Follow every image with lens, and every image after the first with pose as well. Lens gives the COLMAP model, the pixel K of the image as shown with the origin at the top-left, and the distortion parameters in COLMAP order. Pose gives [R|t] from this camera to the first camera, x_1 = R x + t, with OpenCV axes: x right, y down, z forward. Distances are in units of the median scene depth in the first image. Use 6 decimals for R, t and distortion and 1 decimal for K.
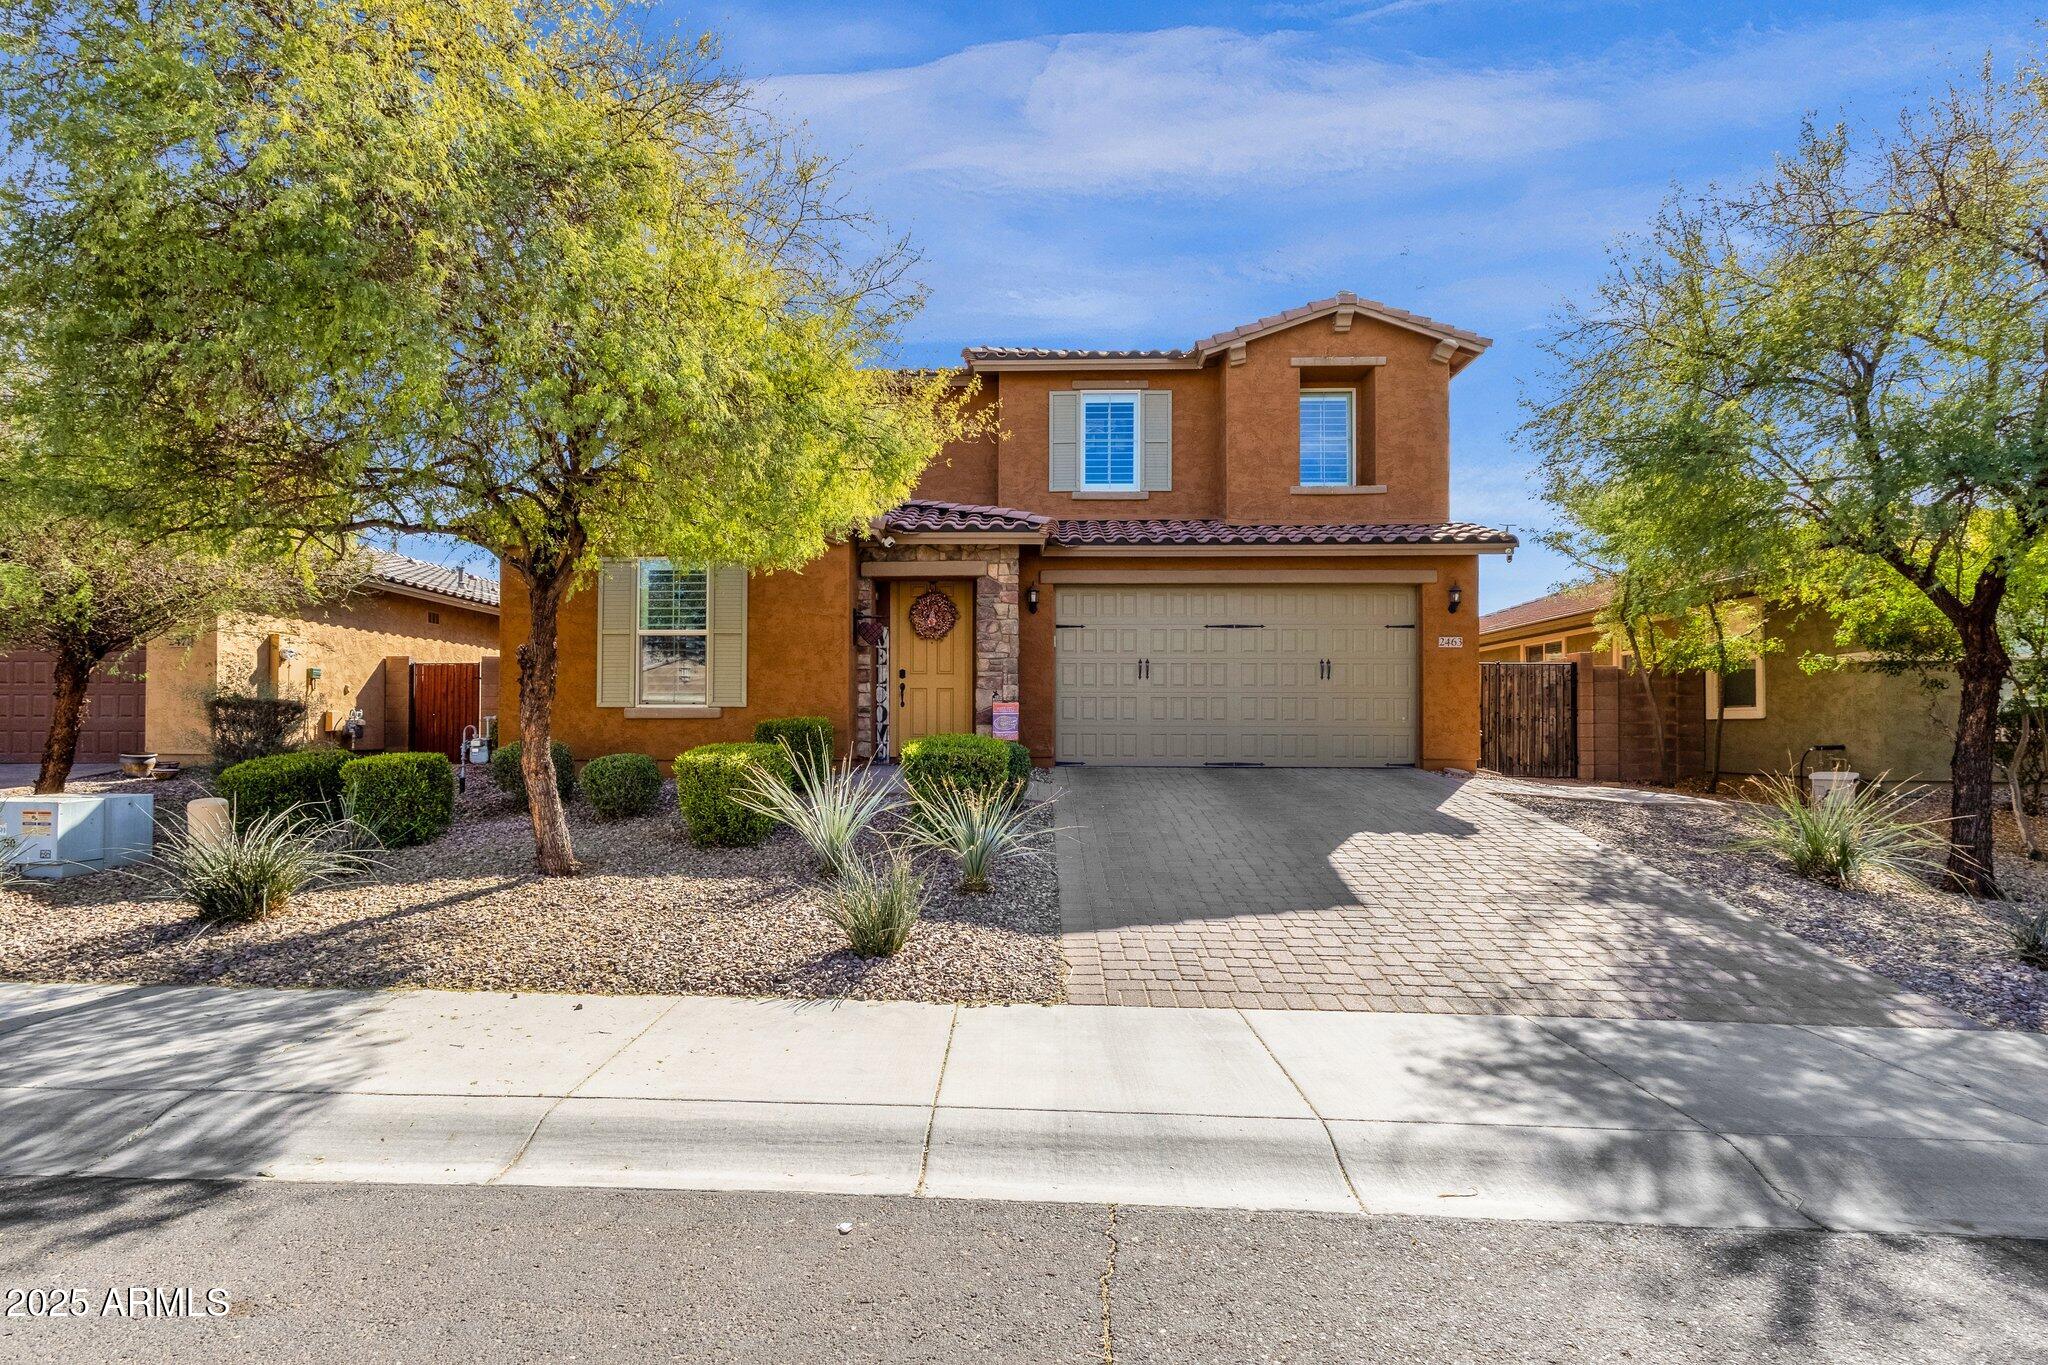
lens RADIAL K [[1015.3, 0, 984.5], [0, 1015.3, 708.7], [0, 0, 1]] dist [0.002810, 0.000108]
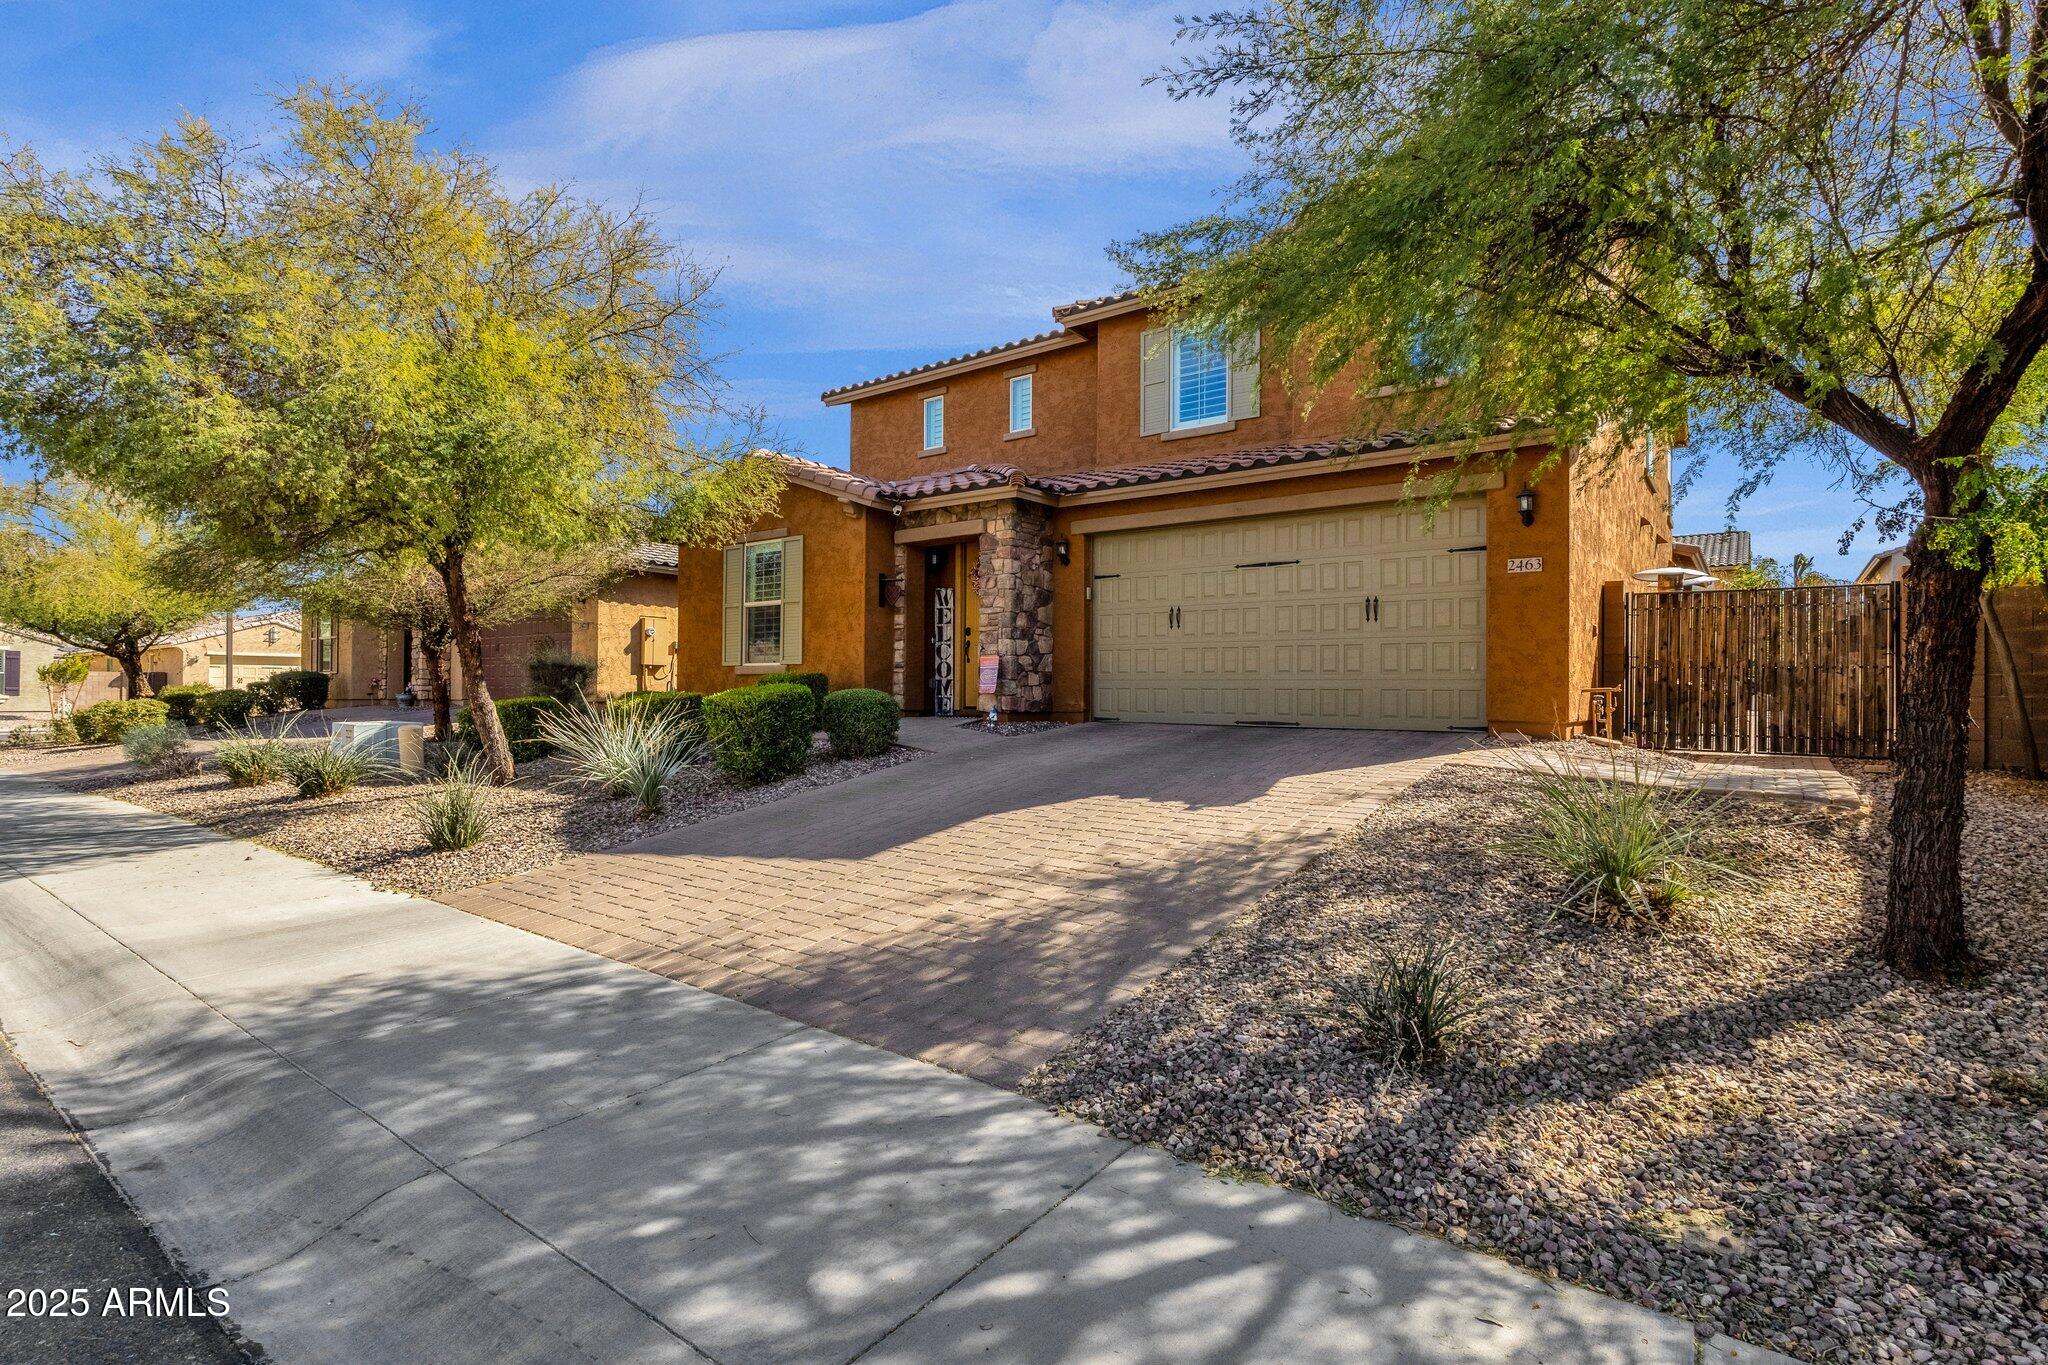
lens RADIAL K [[993.6, 0, 1024.0], [0, 993.6, 682.5], [0, 0, 1]] dist [-0.001353, -0.000329]
pose [[0.823898, -0.003909, -0.566724, 0.599902], [0.008798, 0.999944, 0.005894, 0.014401], [0.566669, -0.009842, 0.823887, 0.193721]]
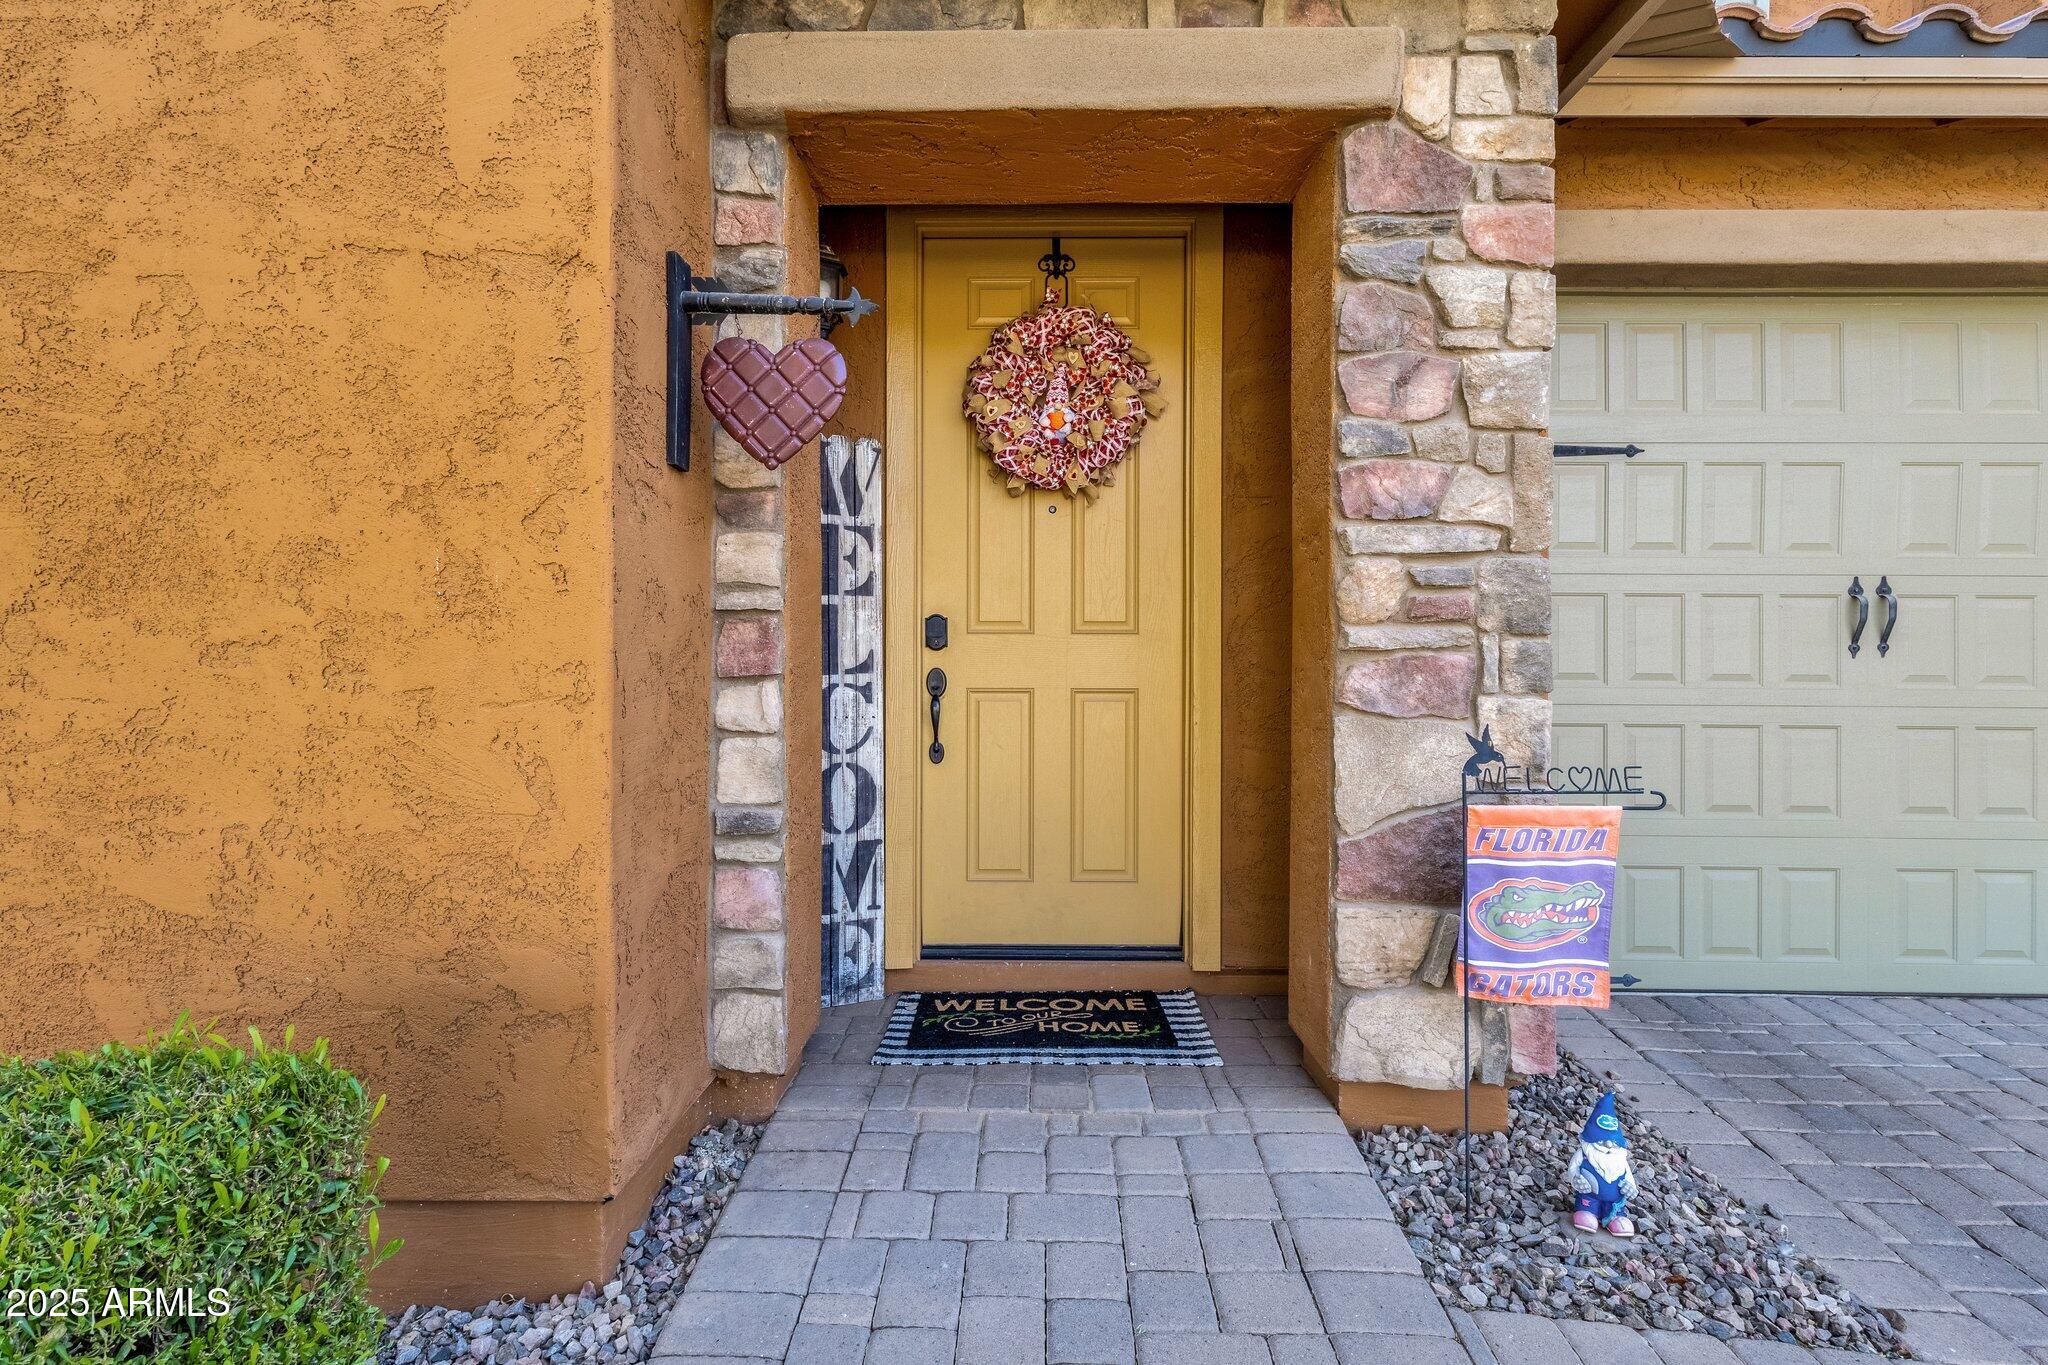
lens RADIAL K [[993.6, 0, 1024.0], [0, 993.6, 682.5], [0, 0, 1]] dist [-0.001353, -0.000329]
pose [[0.999300, -0.000816, 0.037400, -0.073840], [-0.000109, 0.999694, 0.024732, -0.030038], [-0.037408, -0.024719, 0.998994, 0.813624]]
